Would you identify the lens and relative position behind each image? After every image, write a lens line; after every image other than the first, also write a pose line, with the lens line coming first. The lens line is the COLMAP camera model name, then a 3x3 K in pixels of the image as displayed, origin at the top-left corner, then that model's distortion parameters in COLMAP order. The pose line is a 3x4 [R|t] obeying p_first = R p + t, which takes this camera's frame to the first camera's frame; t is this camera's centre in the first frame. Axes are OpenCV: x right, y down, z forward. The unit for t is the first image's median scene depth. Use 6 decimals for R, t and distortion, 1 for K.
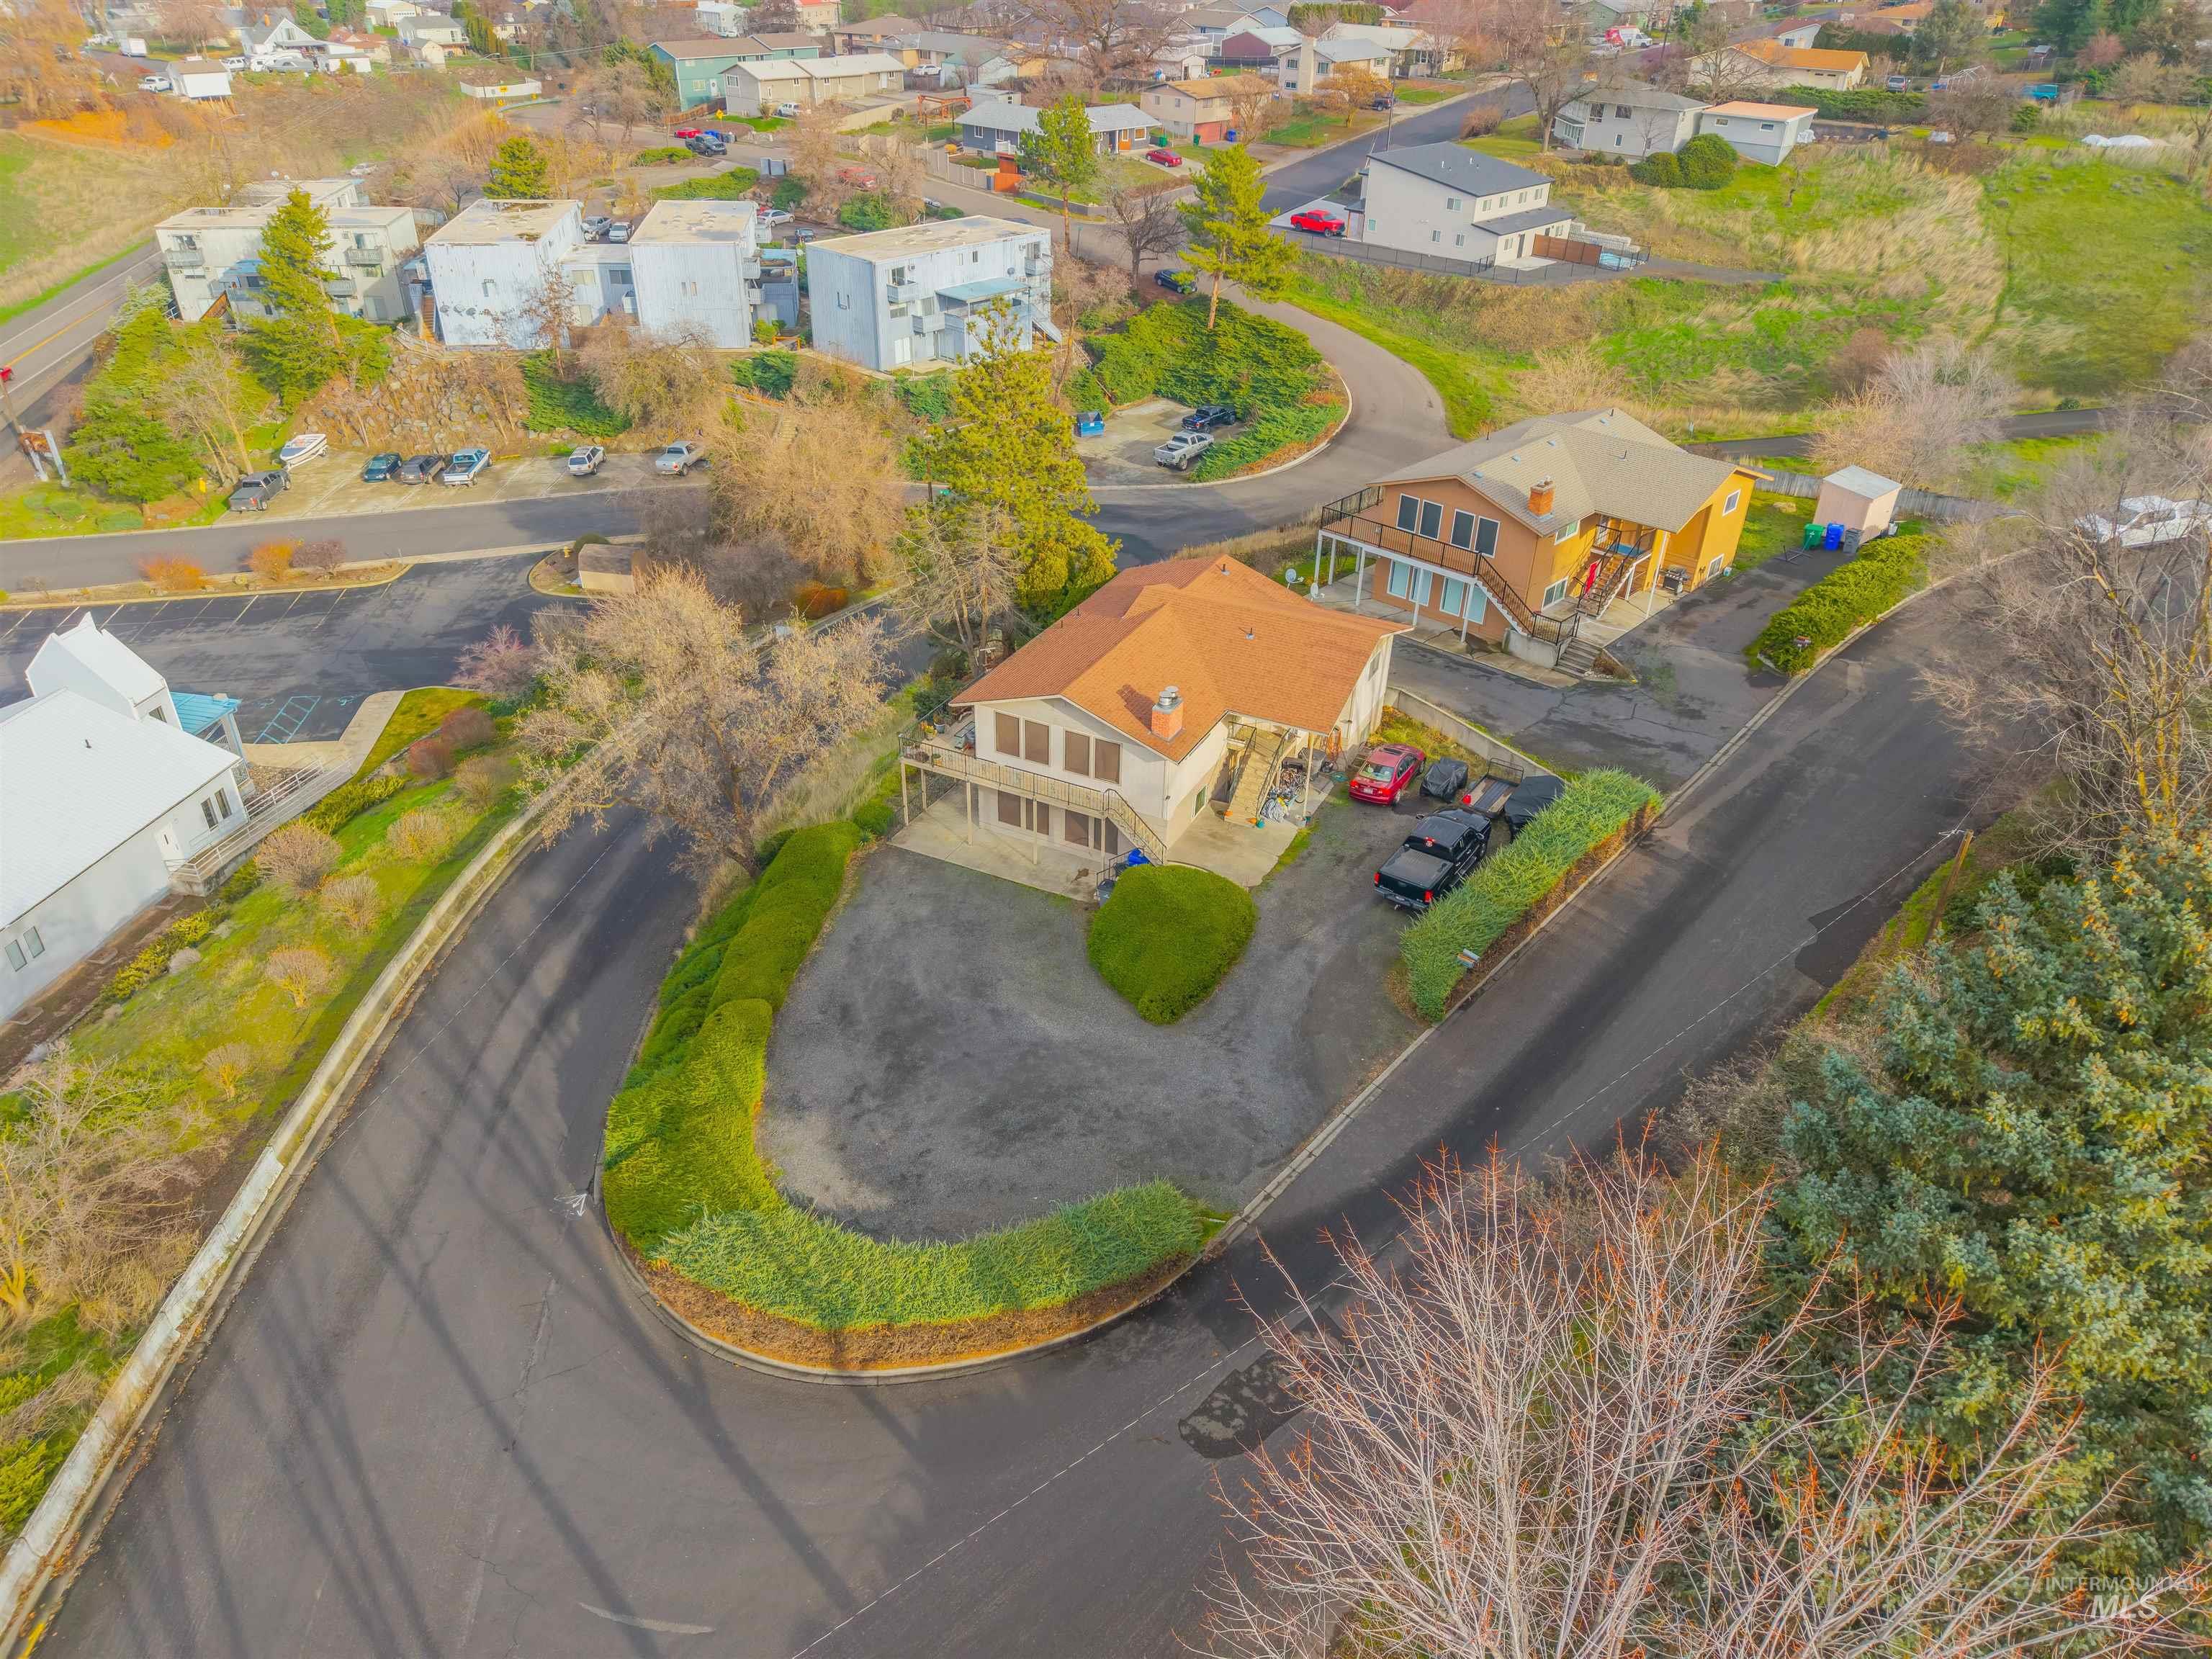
lens RADIAL K [[1532.9, 0, 1097.9], [0, 1532.9, 825.7], [0, 0, 1]] dist [0.000045, 0.002012]
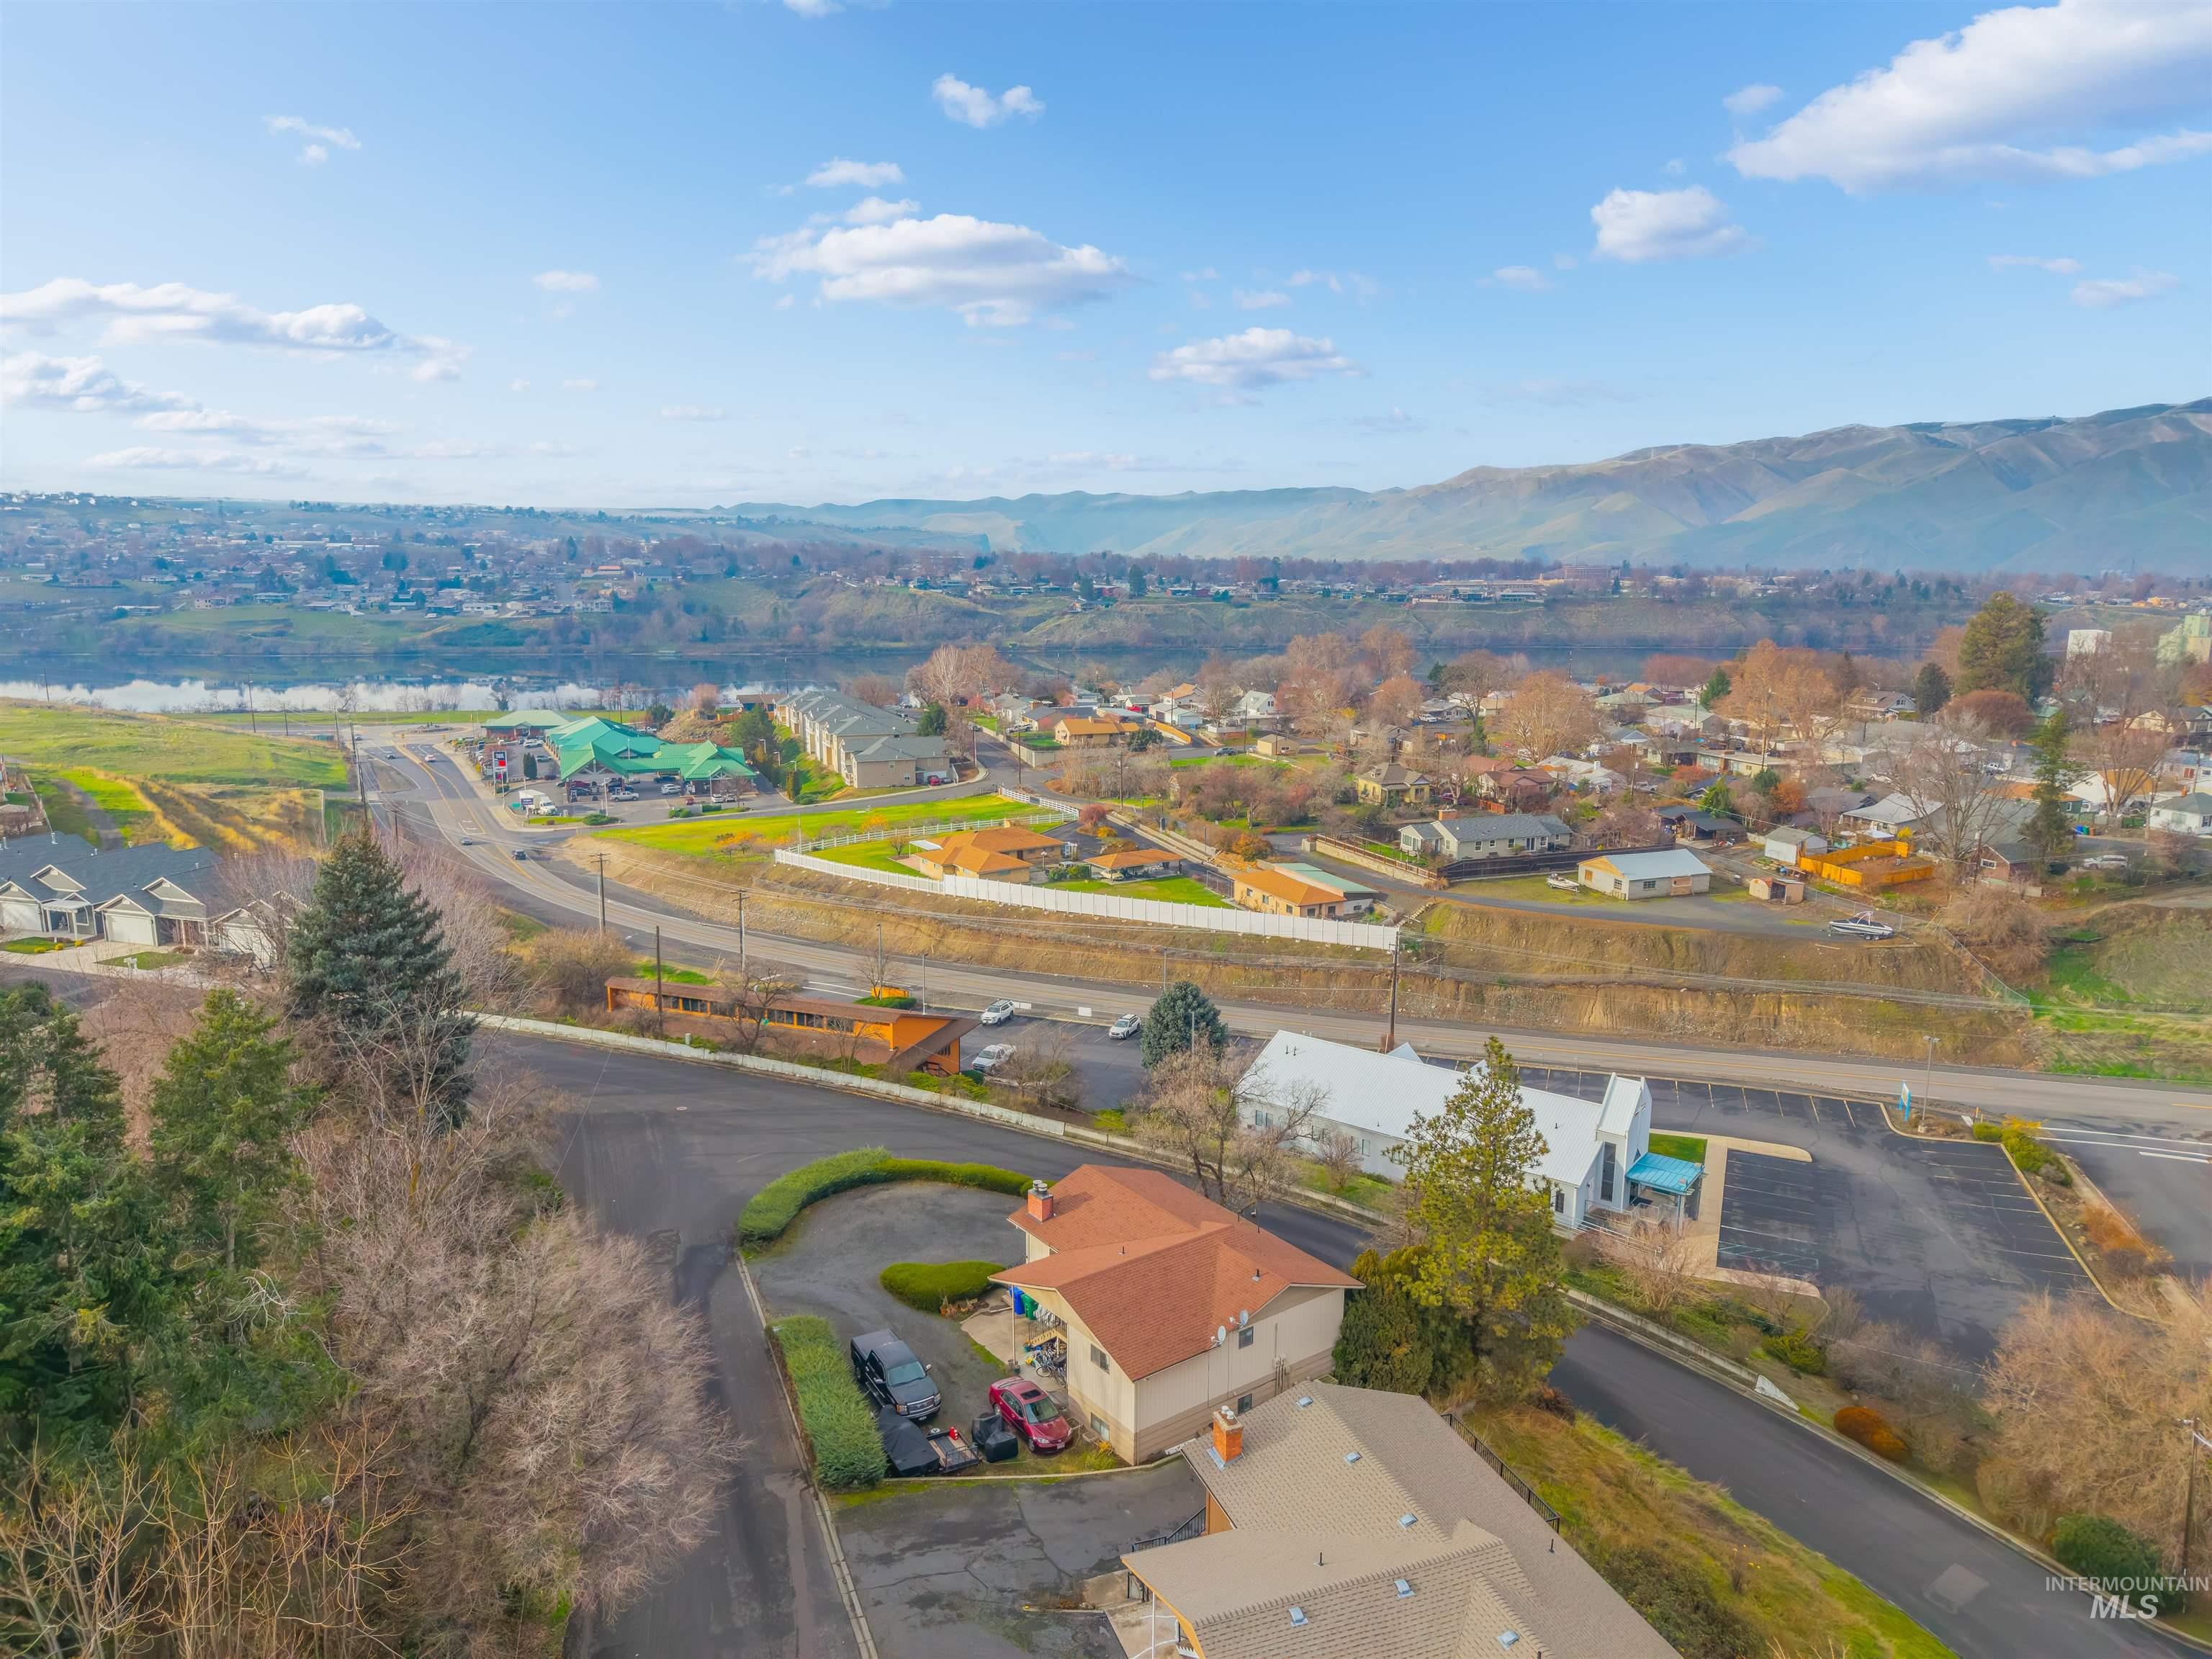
lens RADIAL K [[1532.9, 0, 1097.9], [0, 1532.9, 825.7], [0, 0, 1]] dist [0.000045, 0.002012]
pose [[-0.502657, 0.123666, -0.855595, 0.525478], [-0.456098, 0.802823, 0.383993, -0.411684], [0.734378, 0.583252, -0.347141, 0.615982]]
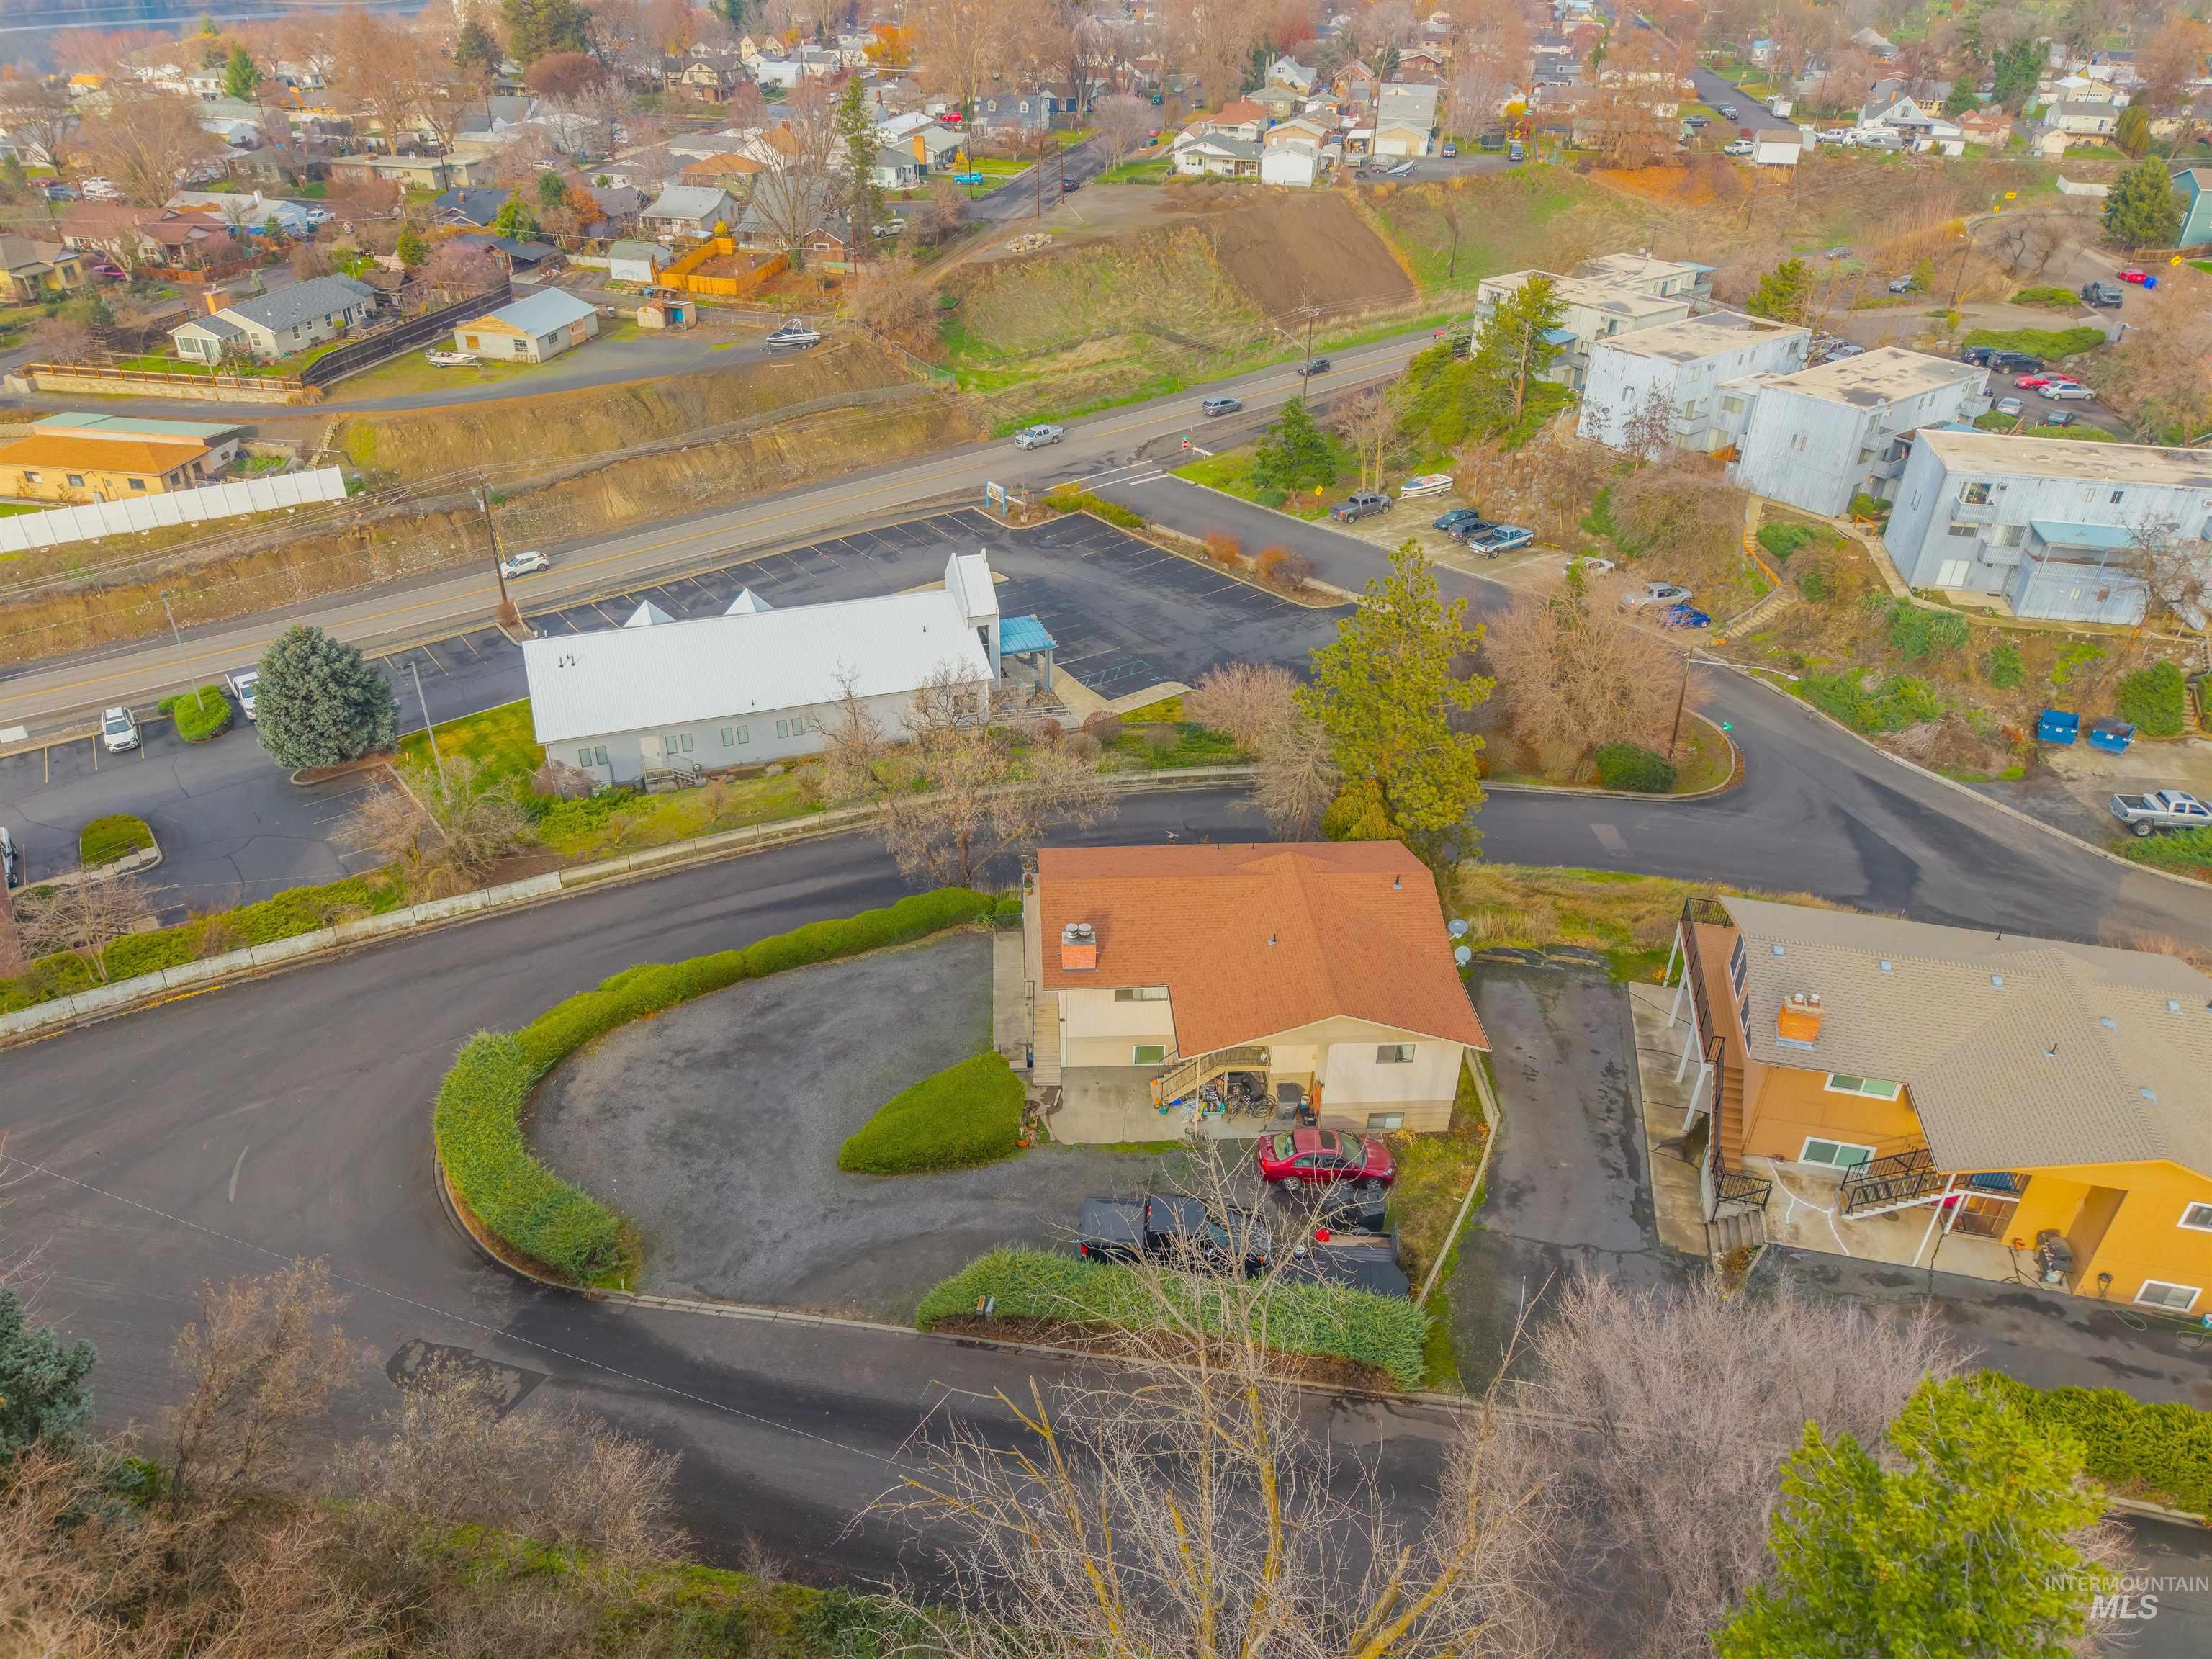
lens RADIAL K [[1532.9, 0, 1097.9], [0, 1532.9, 825.7], [0, 0, 1]] dist [0.000045, 0.002012]
pose [[0.486276, 0.441609, -0.754001, 0.353366], [-0.451606, 0.865728, 0.215794, -0.166211], [0.748056, 0.235576, 0.620416, 0.165993]]
